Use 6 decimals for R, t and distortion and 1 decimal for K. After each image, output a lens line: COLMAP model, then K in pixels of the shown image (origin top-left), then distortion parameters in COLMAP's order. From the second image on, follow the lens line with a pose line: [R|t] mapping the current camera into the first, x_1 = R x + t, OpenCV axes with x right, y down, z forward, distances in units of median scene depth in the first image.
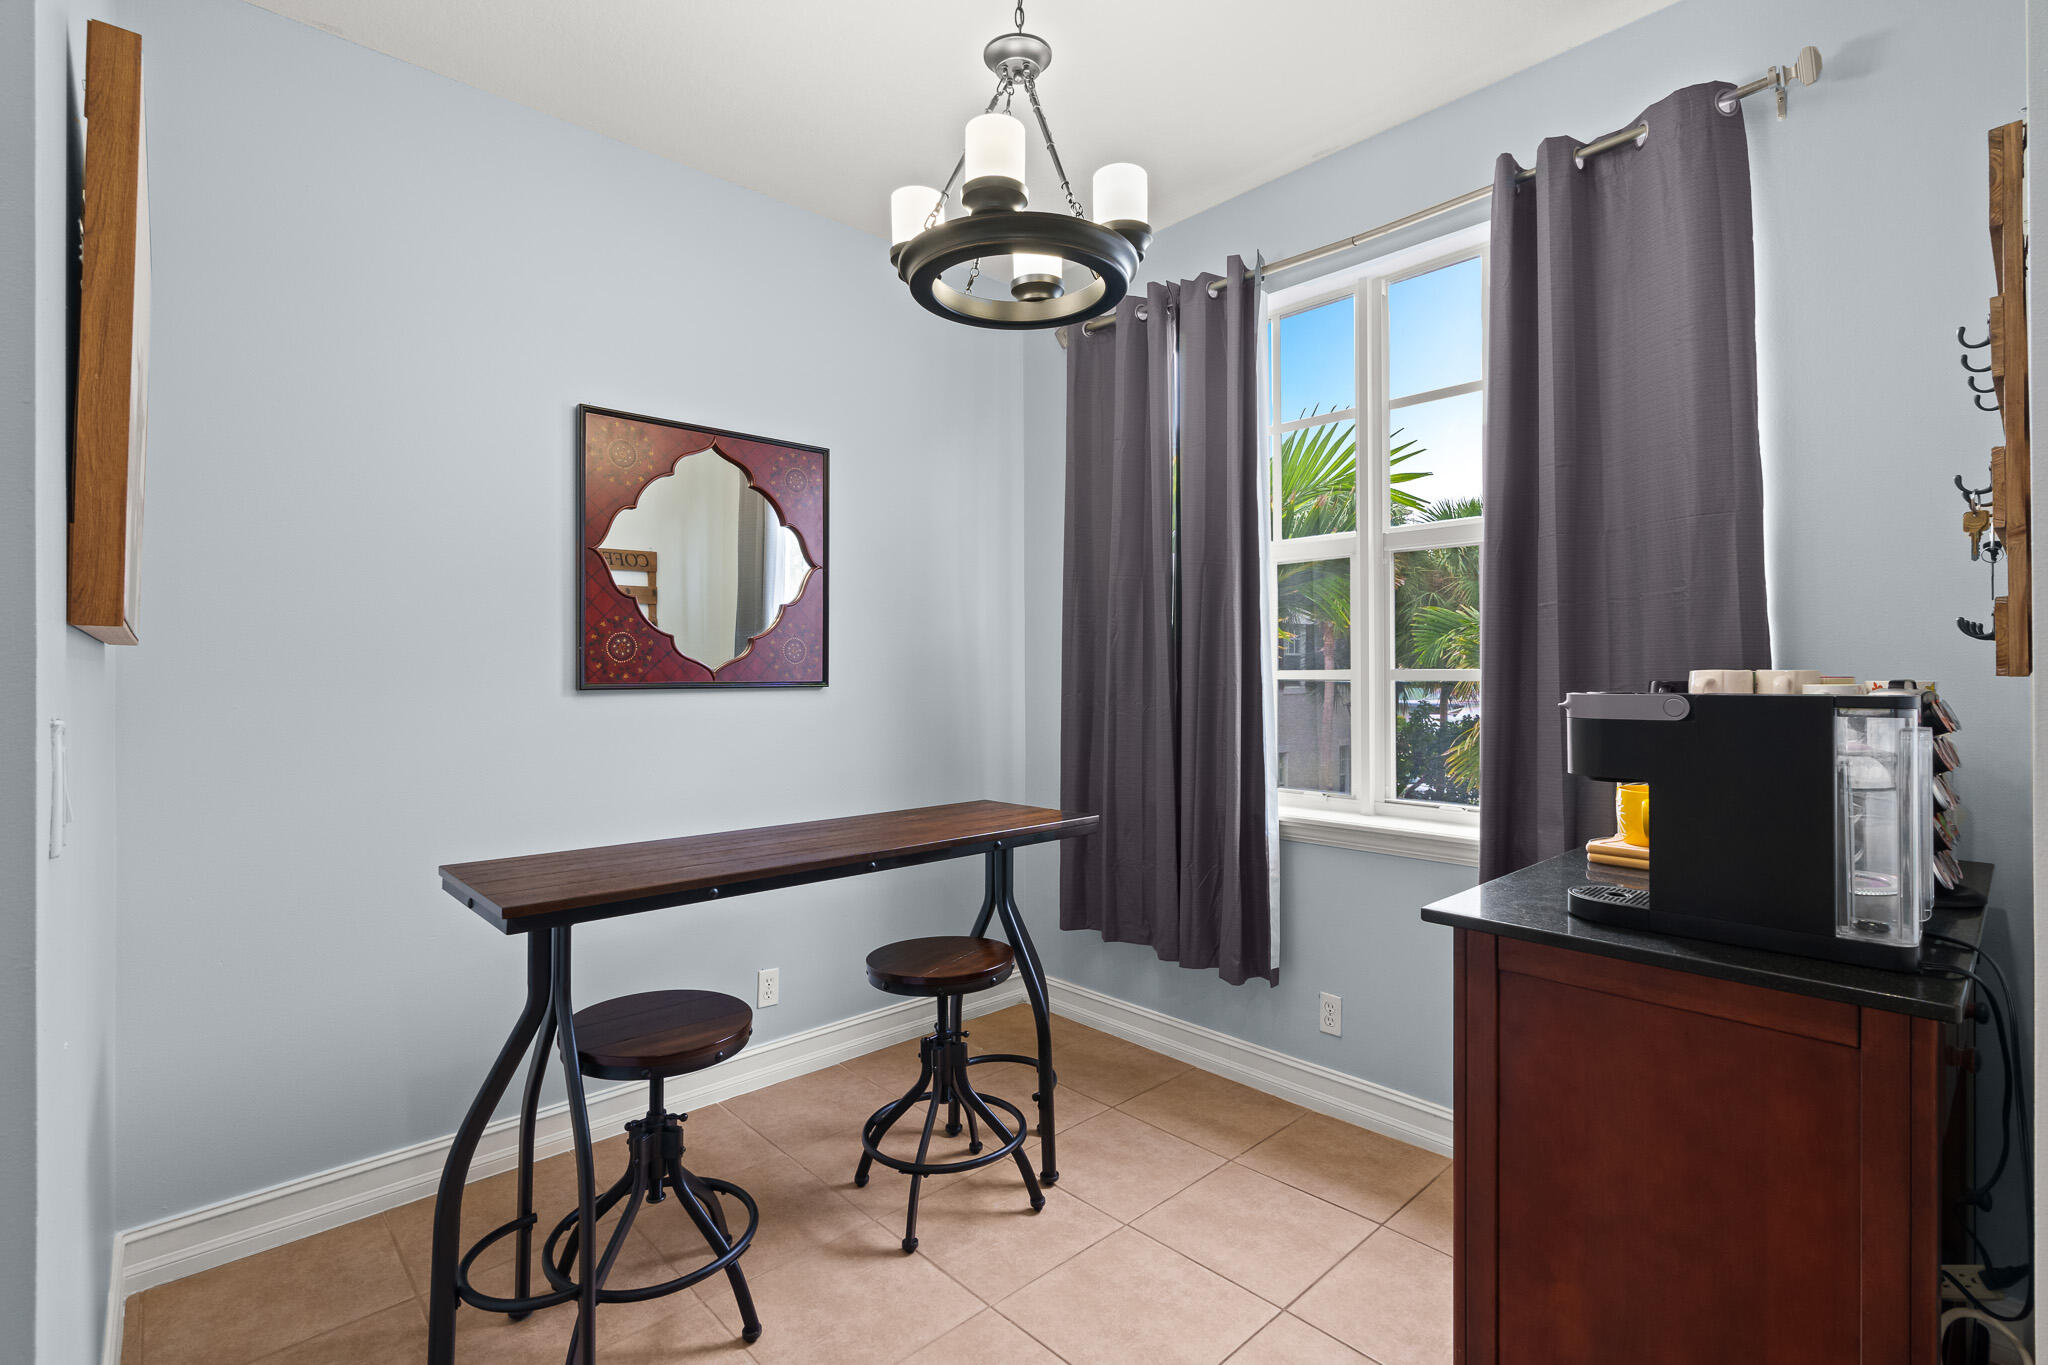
lens RADIAL K [[929.1, 0, 1032.7], [0, 929.1, 668.1], [0, 0, 1]] dist [-0.005727, 0.001094]
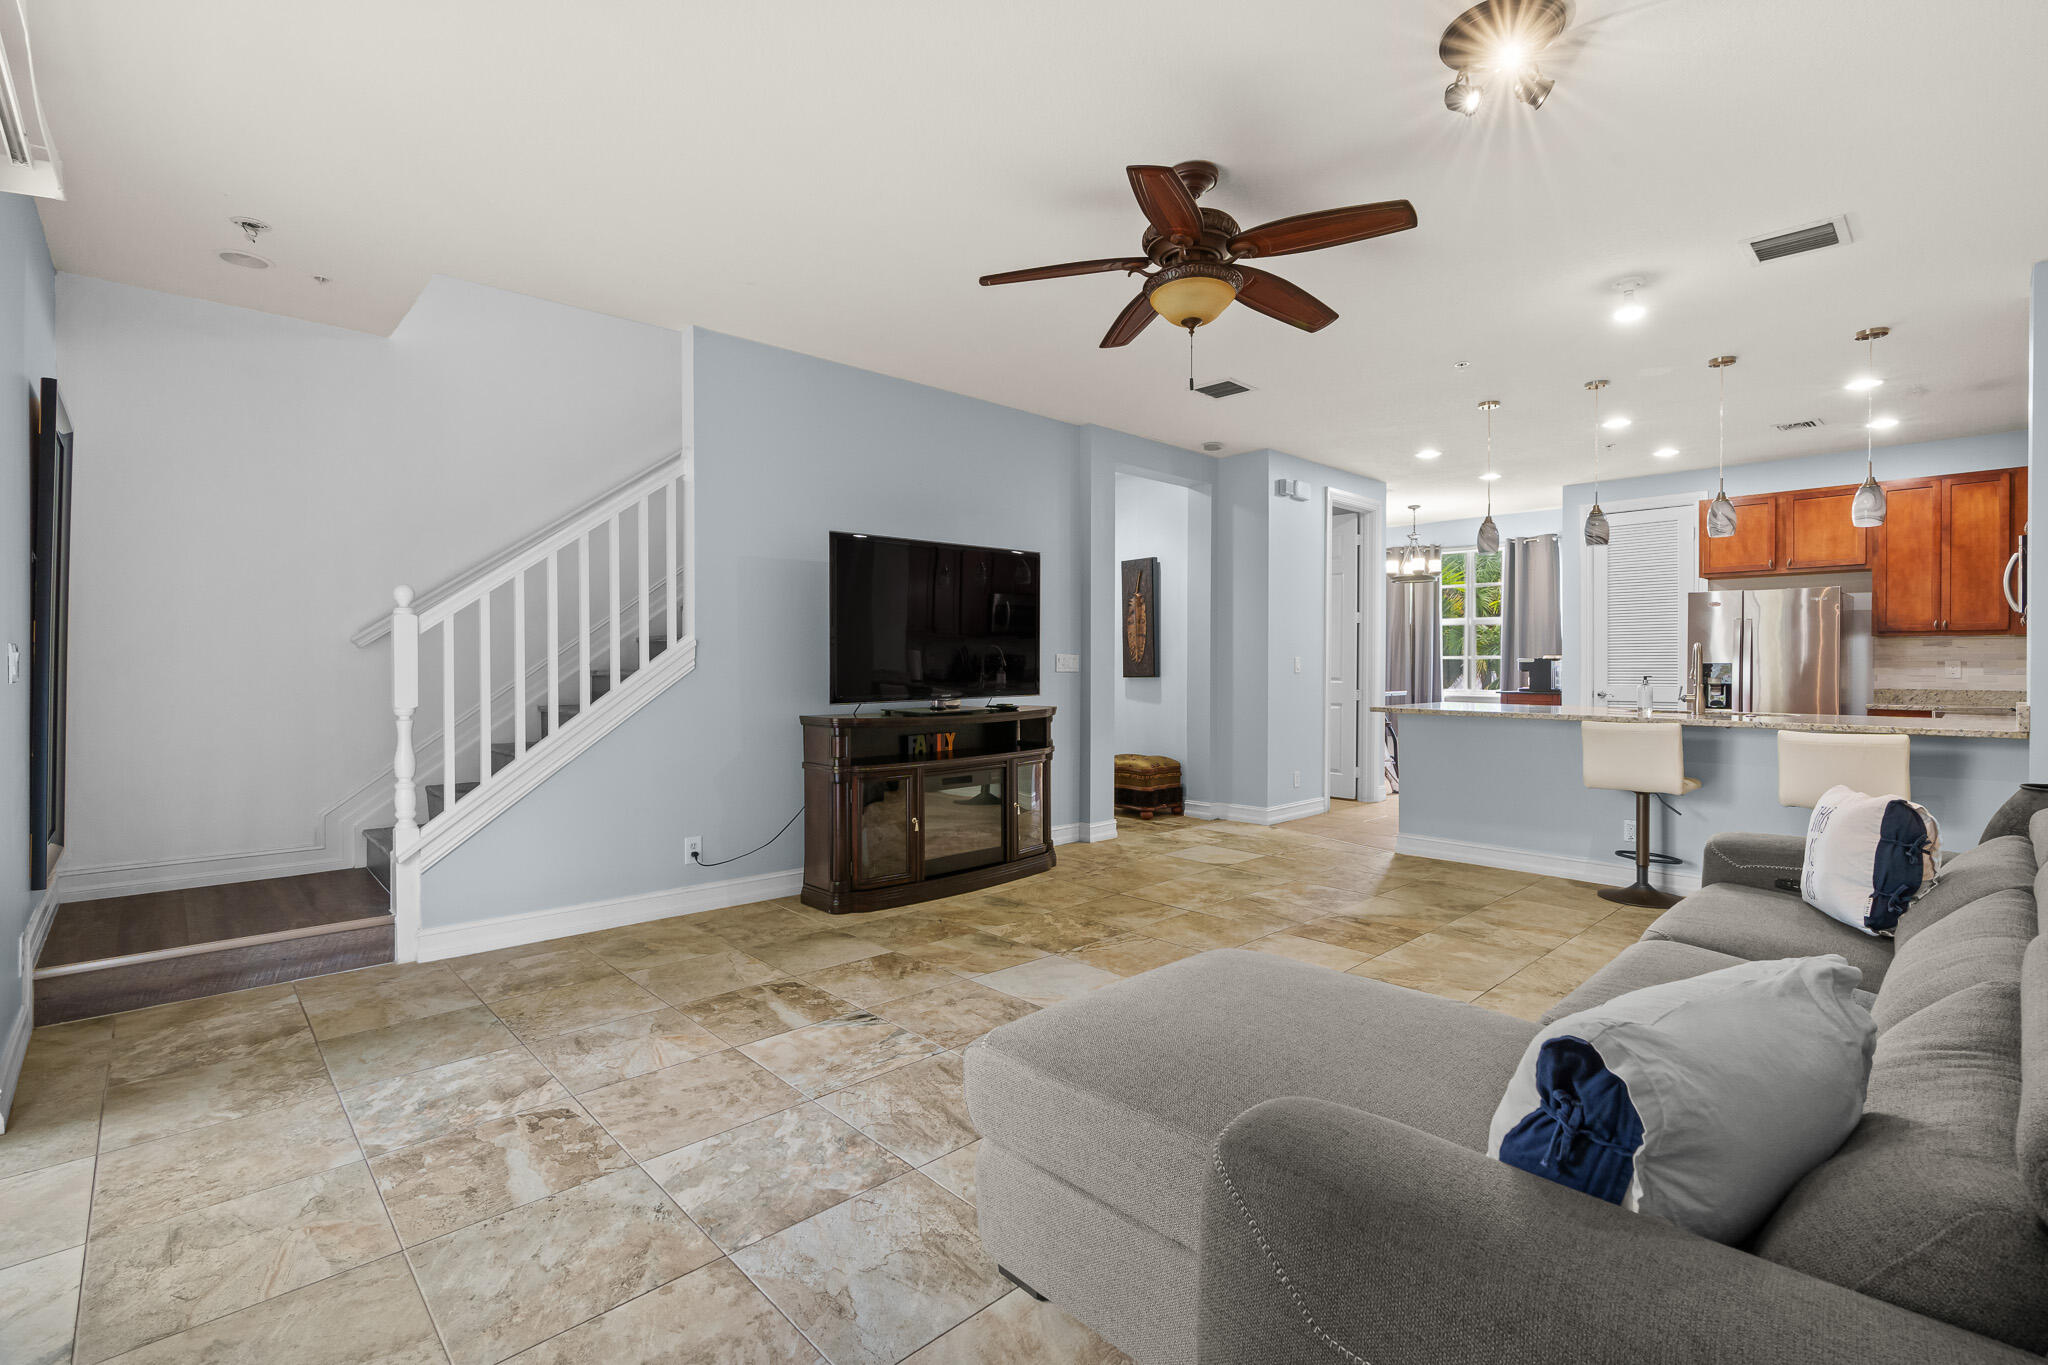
lens RADIAL K [[917.1, 0, 1038.9], [0, 917.1, 677.1], [0, 0, 1]] dist [-0.000125, 0.000581]
pose [[0.999781, 0.001912, 0.020857, -2.025251], [-0.002319, 0.999808, 0.019480, 0.026732], [-0.020815, -0.019524, 0.999593, -3.711463]]
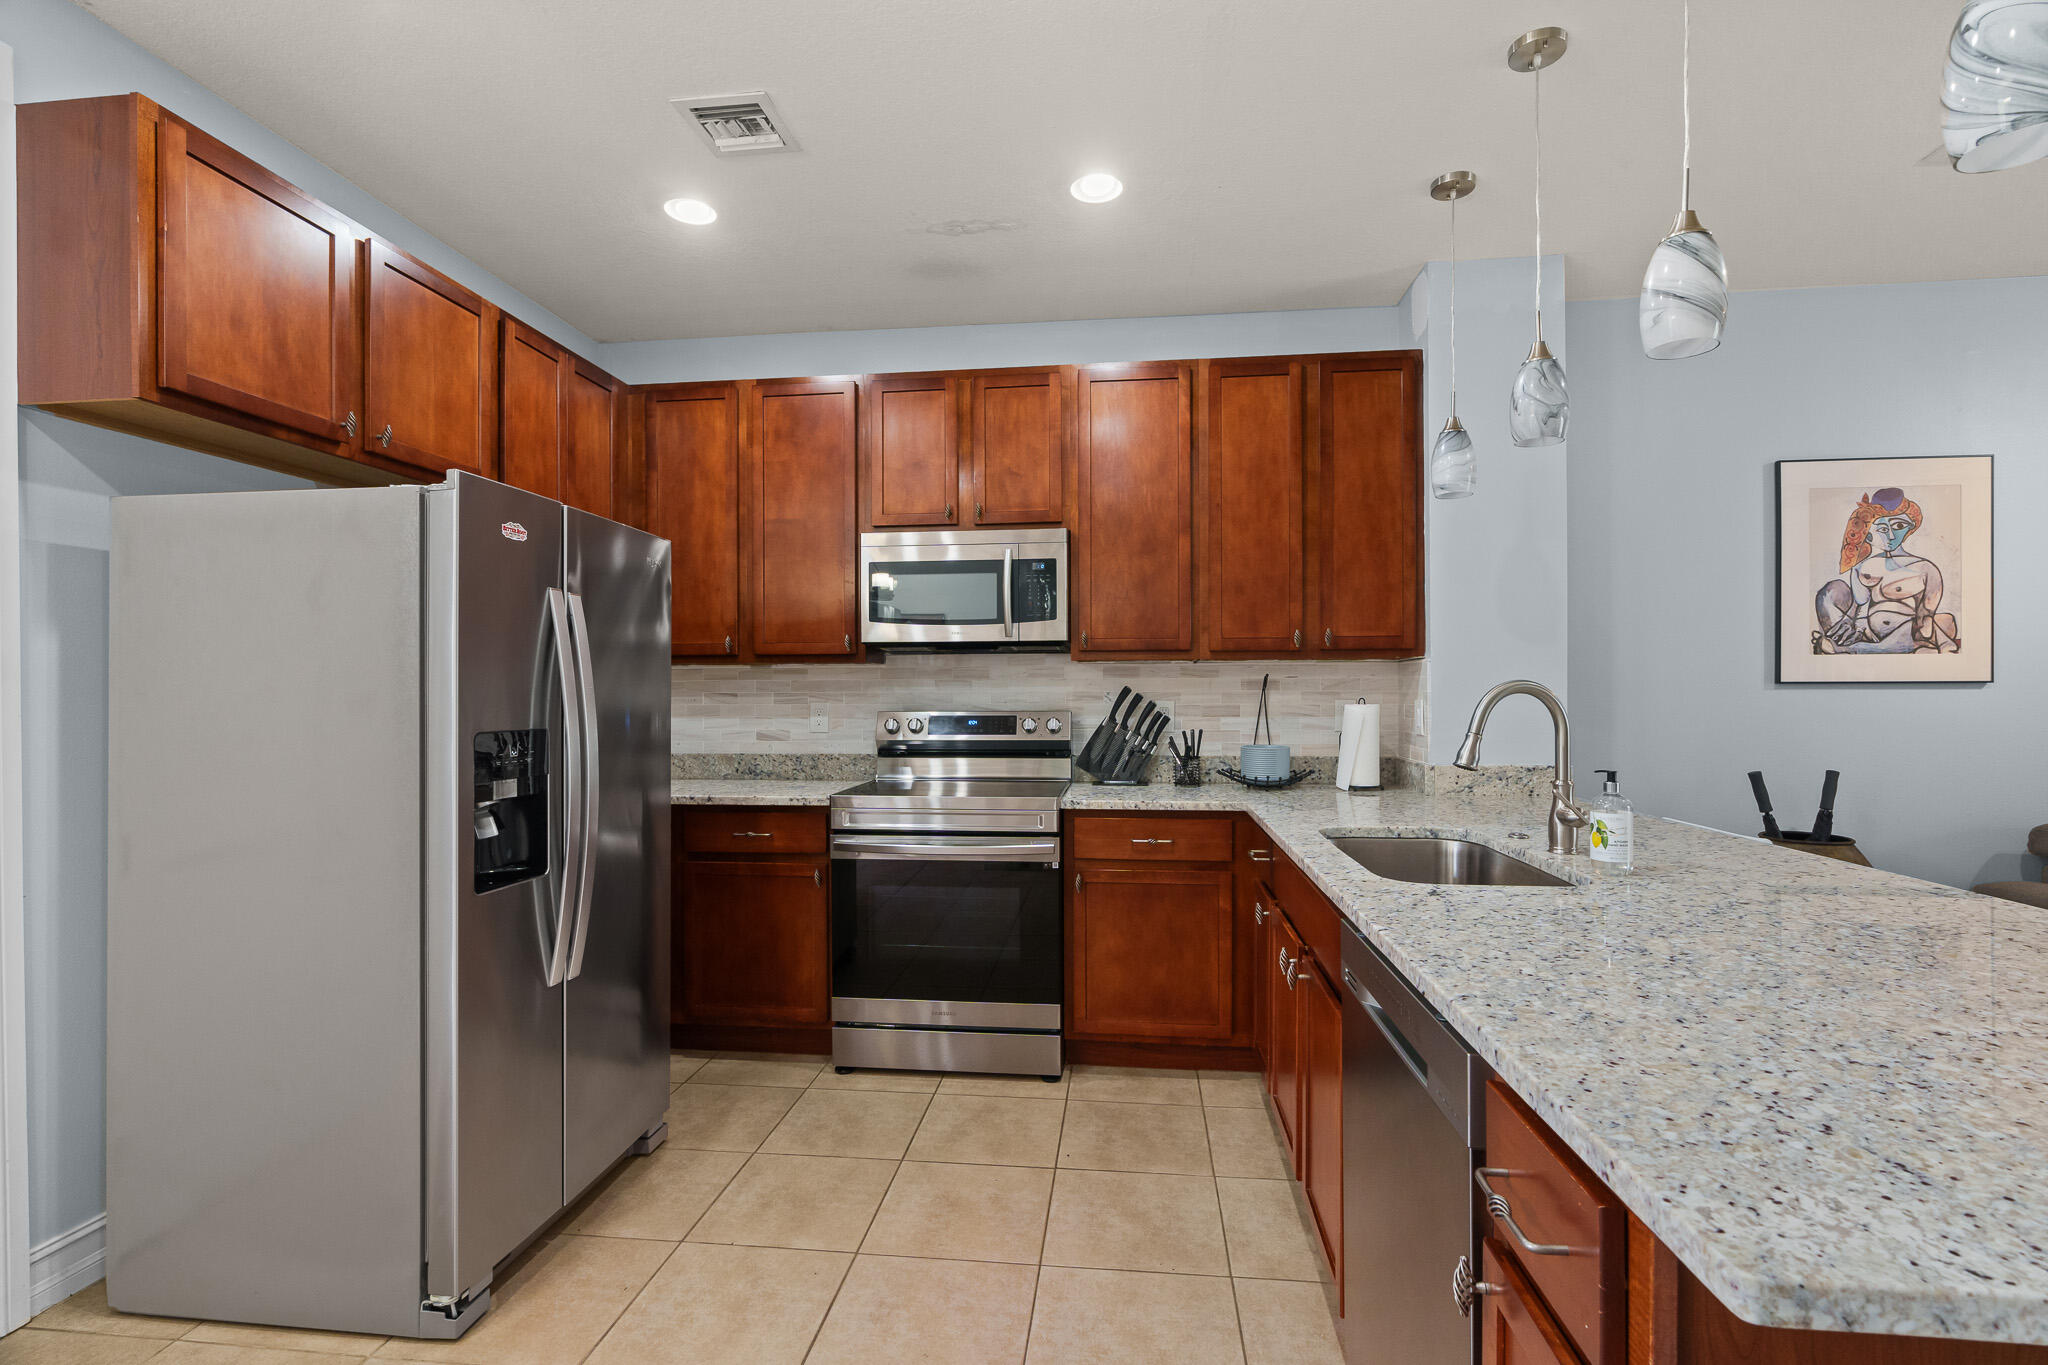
lens RADIAL K [[925.3, 0, 1028.3], [0, 925.3, 692.4], [0, 0, 1]] dist [-0.004990, 0.000553]
pose [[-0.651353, -0.001336, 0.758774, -0.607980], [-0.003126, 0.999995, -0.000923, -0.007509], [-0.758768, -0.002974, -0.651354, -0.172010]]
